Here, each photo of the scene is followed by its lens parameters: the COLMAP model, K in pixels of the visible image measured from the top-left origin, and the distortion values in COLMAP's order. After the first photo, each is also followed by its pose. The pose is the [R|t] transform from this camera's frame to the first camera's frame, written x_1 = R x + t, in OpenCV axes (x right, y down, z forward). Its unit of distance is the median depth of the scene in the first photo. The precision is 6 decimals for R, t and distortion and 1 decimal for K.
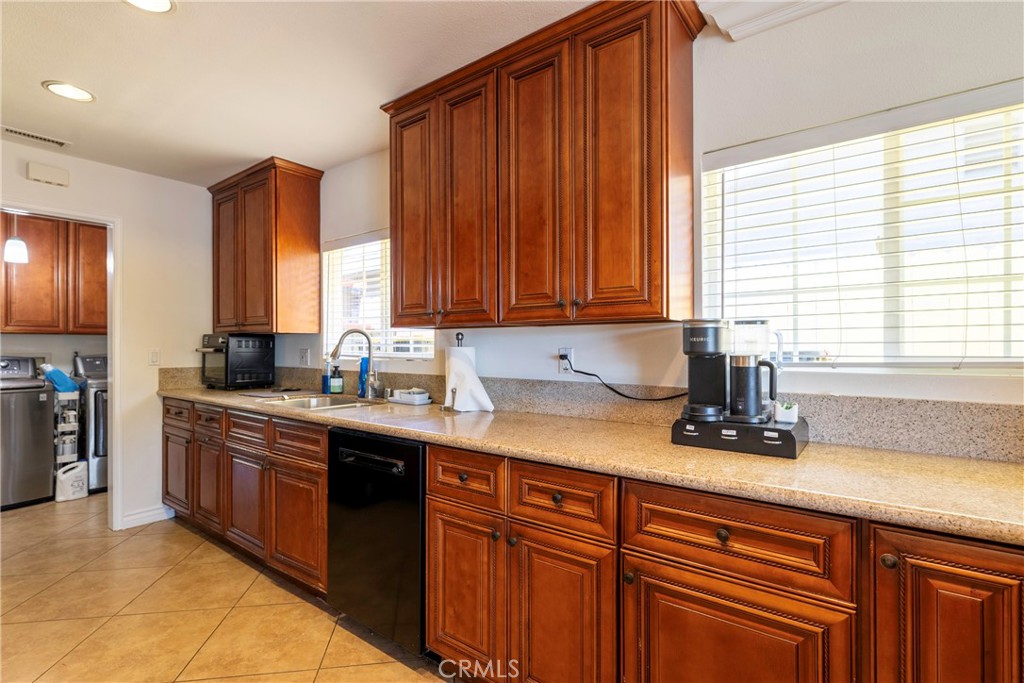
lens RADIAL K [[481.7, 0, 512.0], [0, 481.7, 341.5], [0, 0, 1]] dist [0.000486, 0.000233]
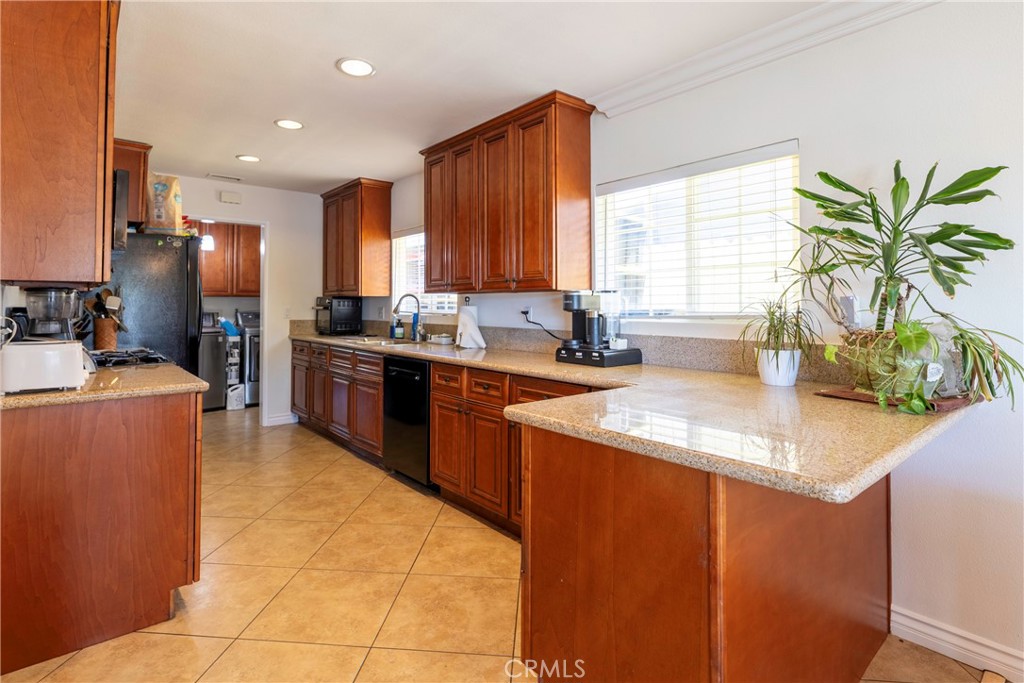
lens RADIAL K [[507.9, 0, 502.5], [0, 507.9, 291.6], [0, 0, 1]] dist [0.000294, -0.000018]
pose [[0.975396, -0.002862, -0.220442, 0.260486], [-0.001400, 0.999815, -0.019177, -0.002598], [0.220456, 0.019014, 0.975212, -0.397112]]
